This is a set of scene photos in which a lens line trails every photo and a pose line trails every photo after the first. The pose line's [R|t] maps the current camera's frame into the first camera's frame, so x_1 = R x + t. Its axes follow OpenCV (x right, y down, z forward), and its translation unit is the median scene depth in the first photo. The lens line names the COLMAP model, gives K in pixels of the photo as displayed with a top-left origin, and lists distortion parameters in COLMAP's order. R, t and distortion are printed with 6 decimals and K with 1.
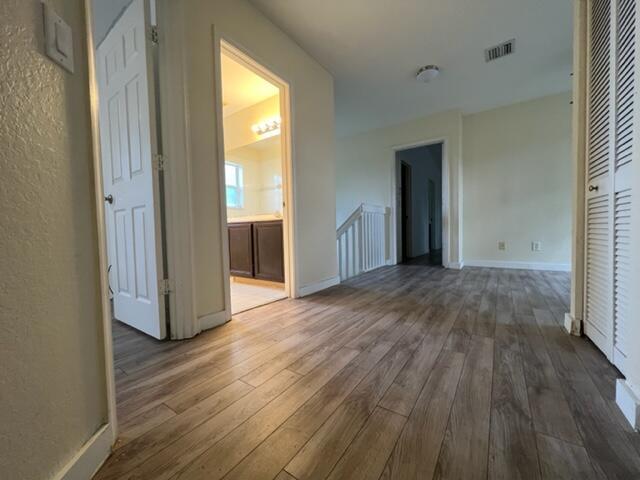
lens RADIAL K [[256.0, 0, 320.2], [0, 256.0, 240.5], [0, 0, 1]] dist [-0.001654, 0.000368]
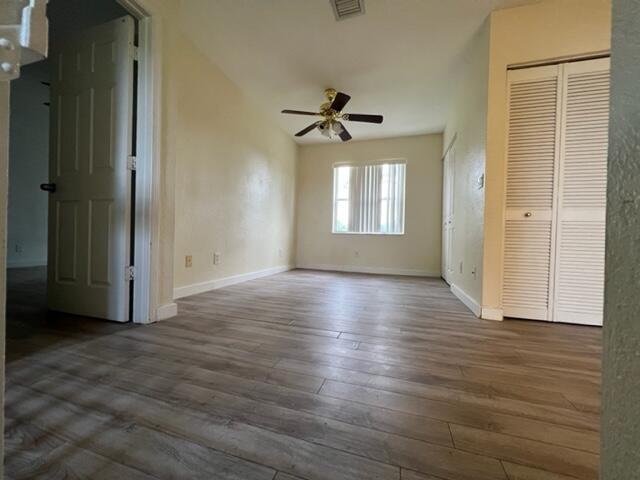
lens RADIAL K [[256.0, 0, 320.5], [0, 256.0, 243.1], [0, 0, 1]] dist [-0.001654, 0.000368]
pose [[-0.312985, -0.004481, 0.949748, -0.002149], [0.013457, 0.999868, 0.009152, -0.048896], [-0.949663, 0.015645, -0.312883, 1.650040]]
